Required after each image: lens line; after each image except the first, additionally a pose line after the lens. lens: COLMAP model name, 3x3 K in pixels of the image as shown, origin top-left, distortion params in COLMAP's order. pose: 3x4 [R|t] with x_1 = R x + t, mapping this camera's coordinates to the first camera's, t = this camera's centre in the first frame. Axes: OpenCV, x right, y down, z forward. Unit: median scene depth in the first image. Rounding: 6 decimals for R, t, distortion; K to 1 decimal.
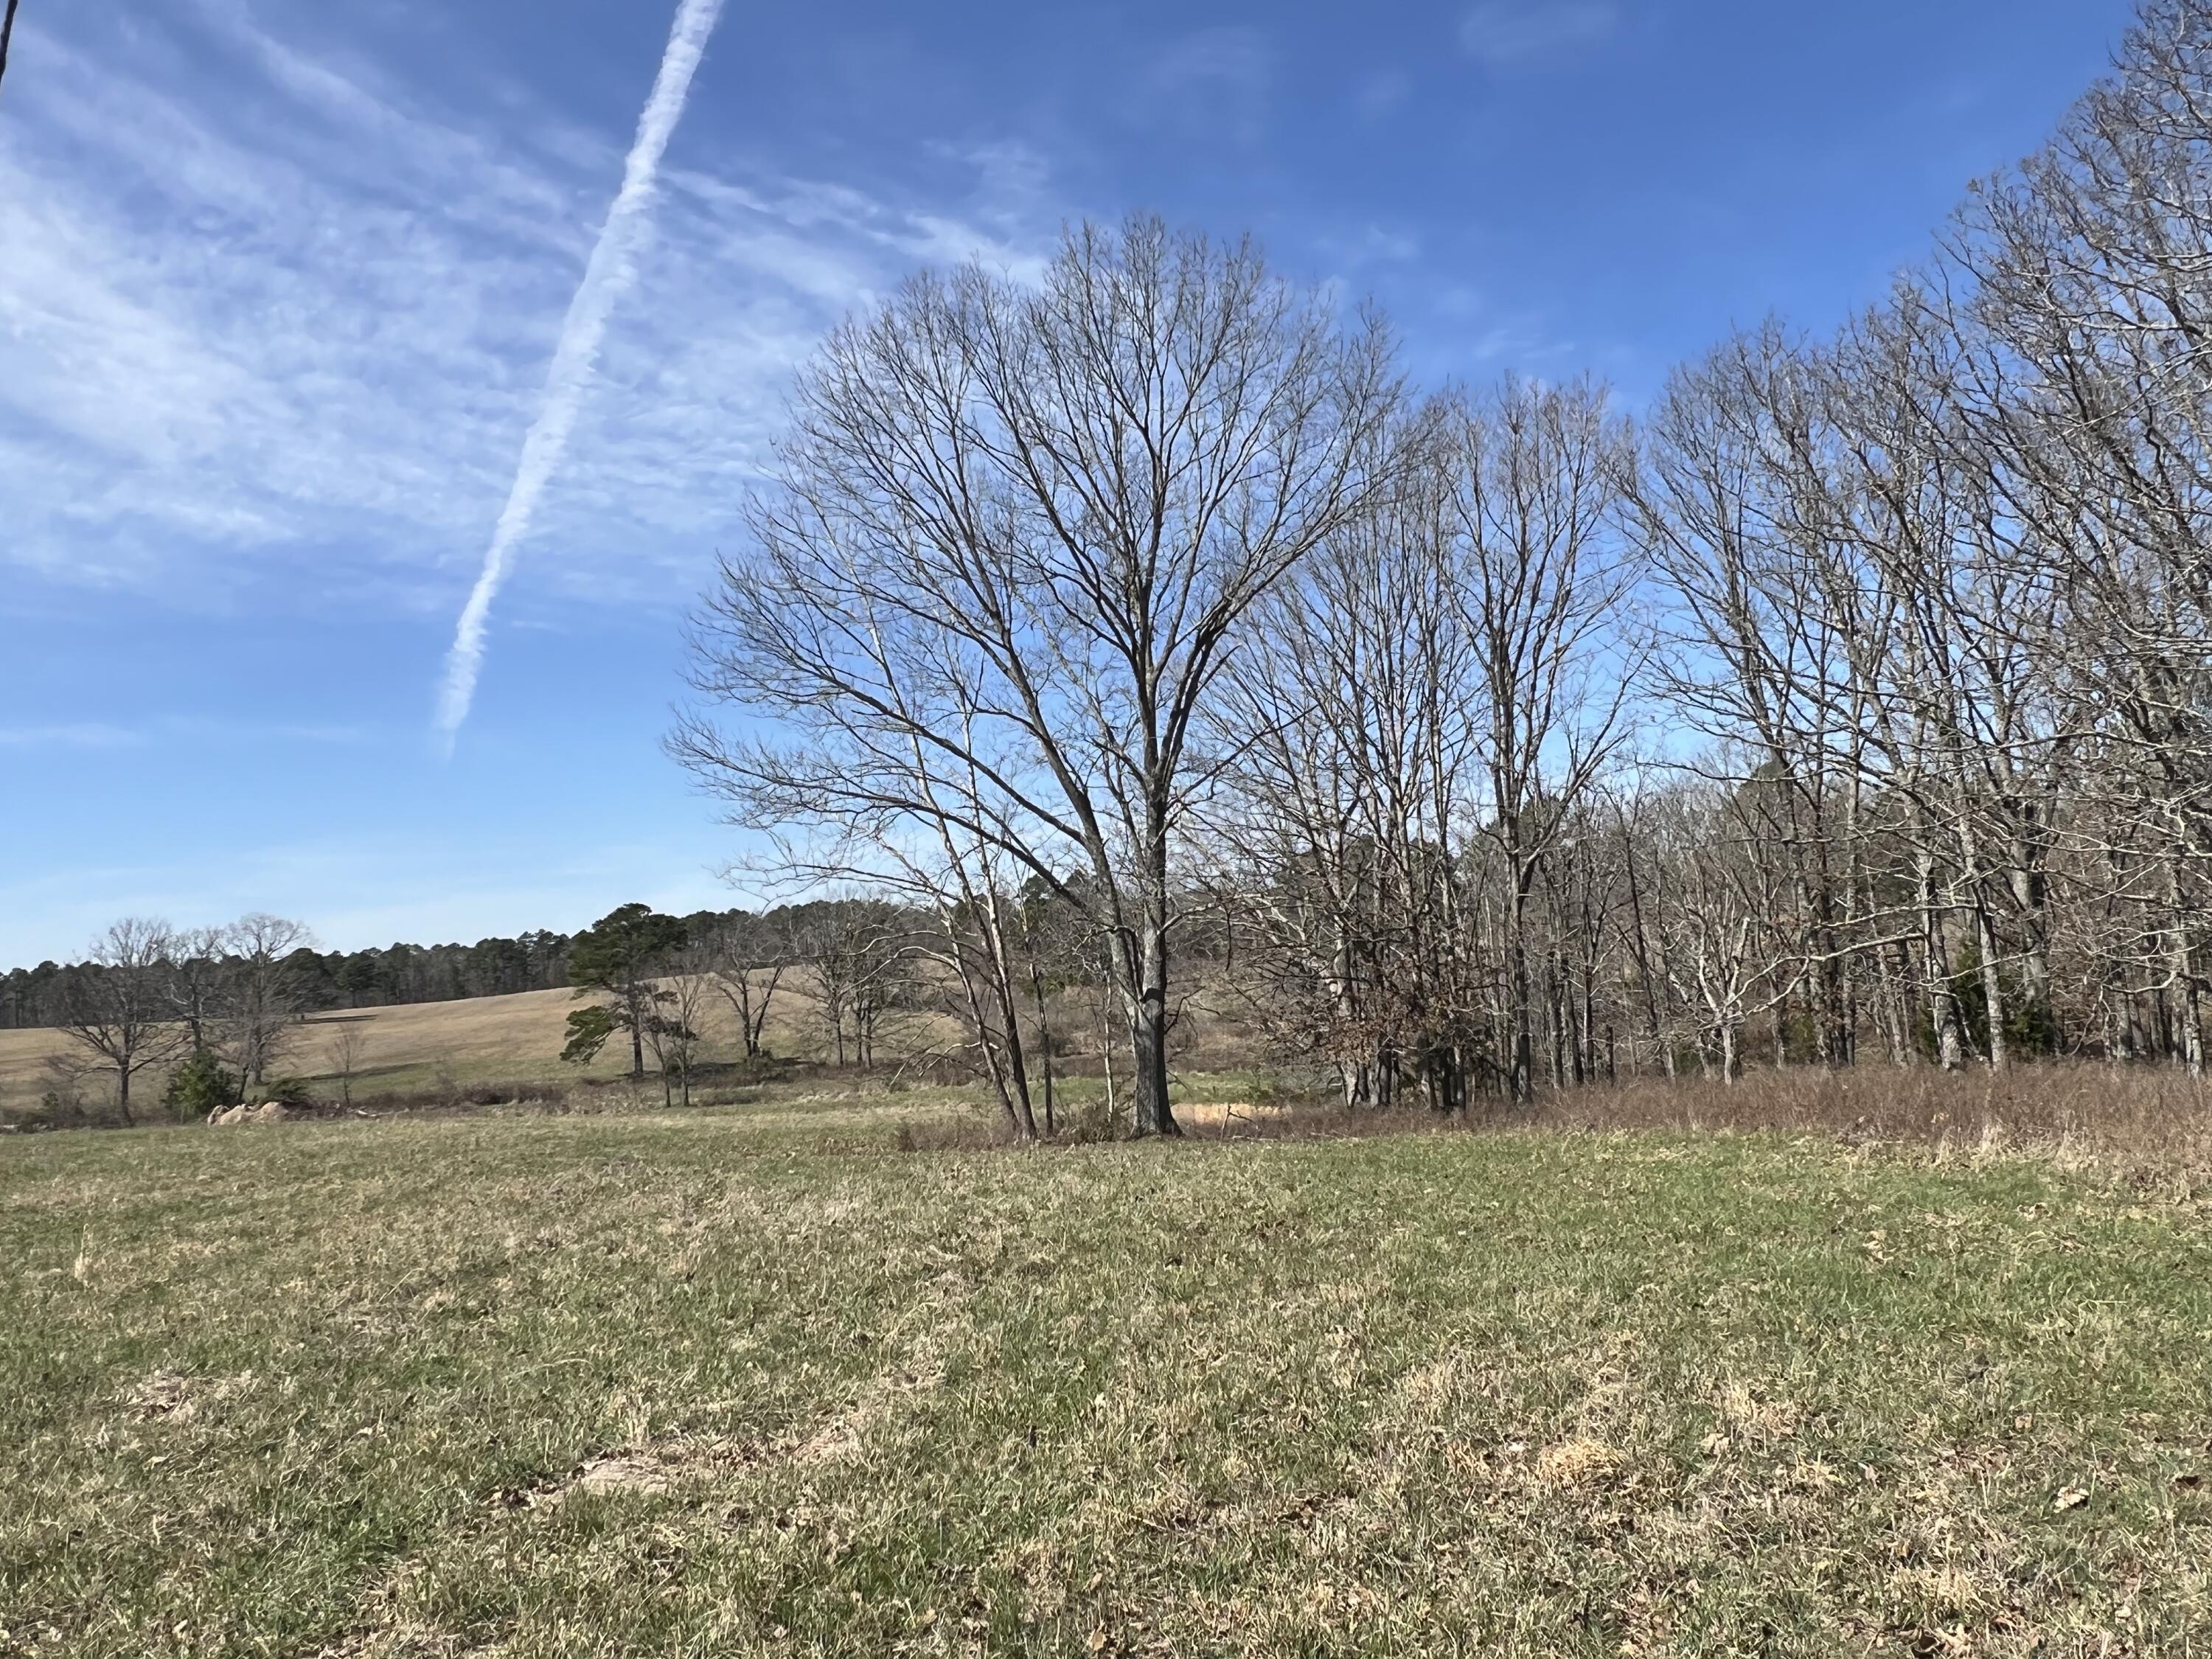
lens RADIAL K [[1605.2, 0, 1122.6], [0, 1605.2, 850.4], [0, 0, 1]] dist [0.003333, -0.009752]
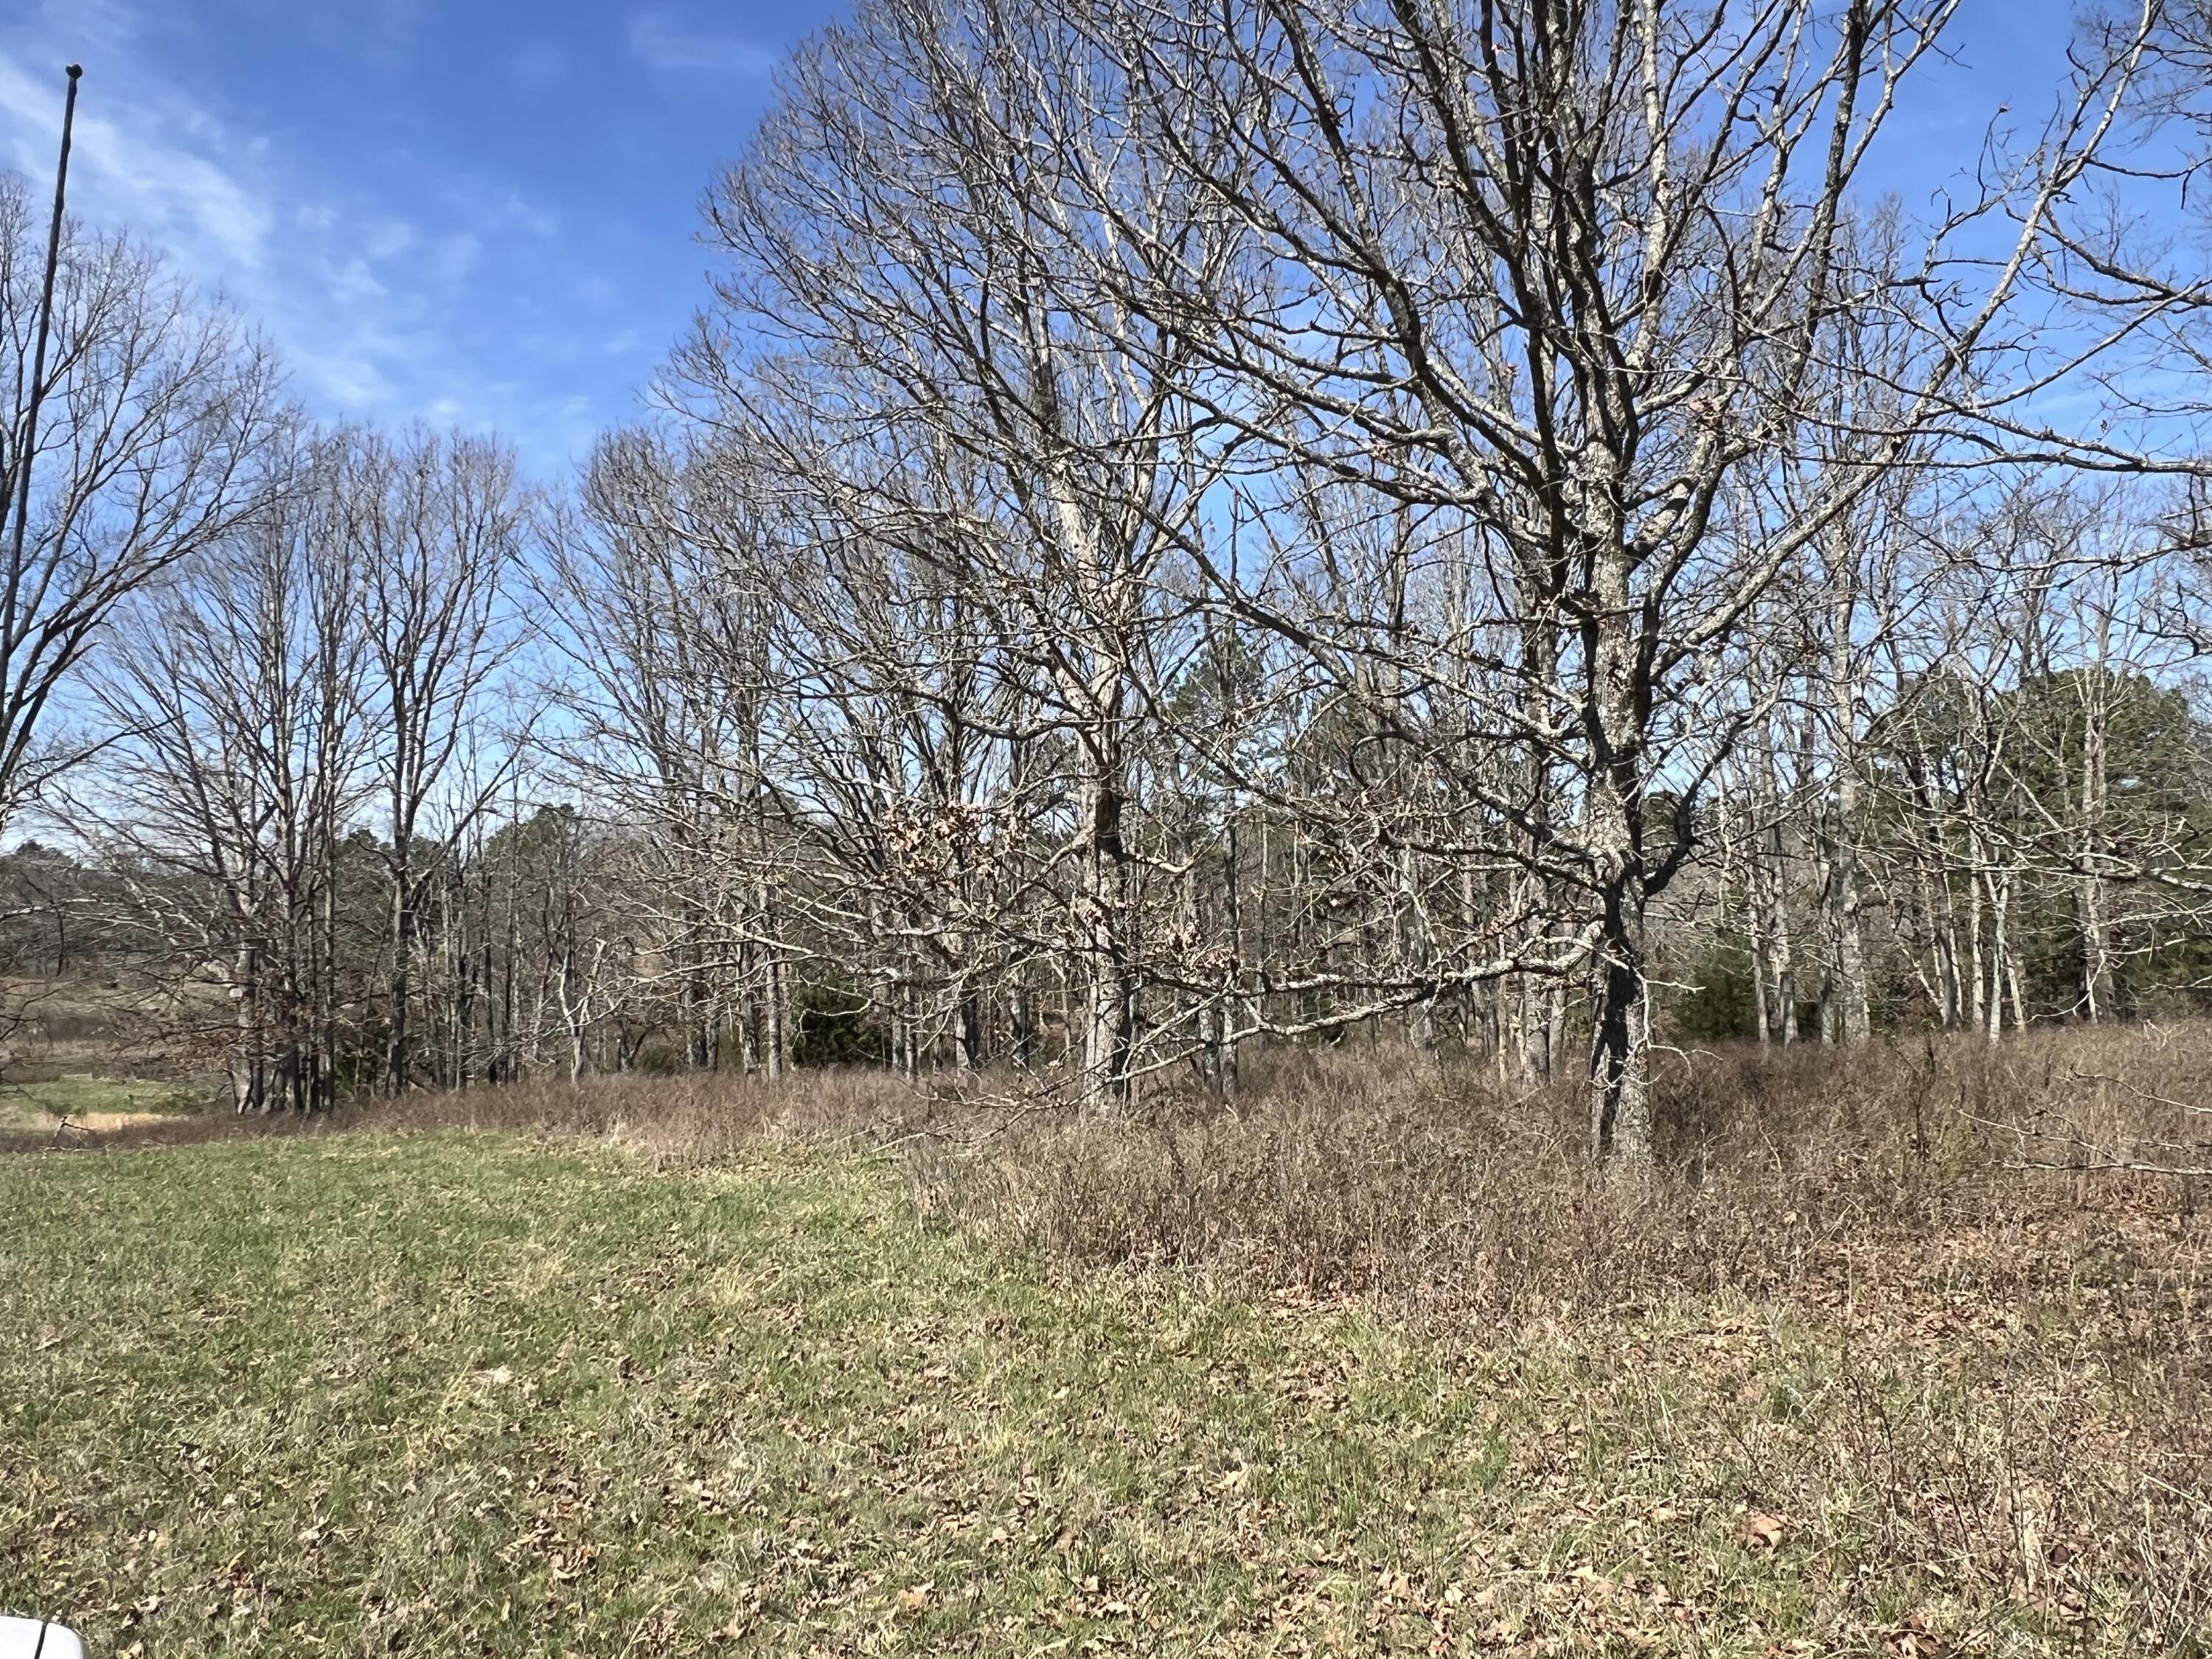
lens RADIAL K [[1605.4, 0, 1111.4], [0, 1605.4, 840.1], [0, 0, 1]] dist [0.001853, -0.004681]
pose [[0.871252, 0.063839, 0.486667, 0.117134], [-0.062209, 0.997872, -0.019528, -0.022699], [-0.486878, -0.013262, 0.873369, -0.123508]]
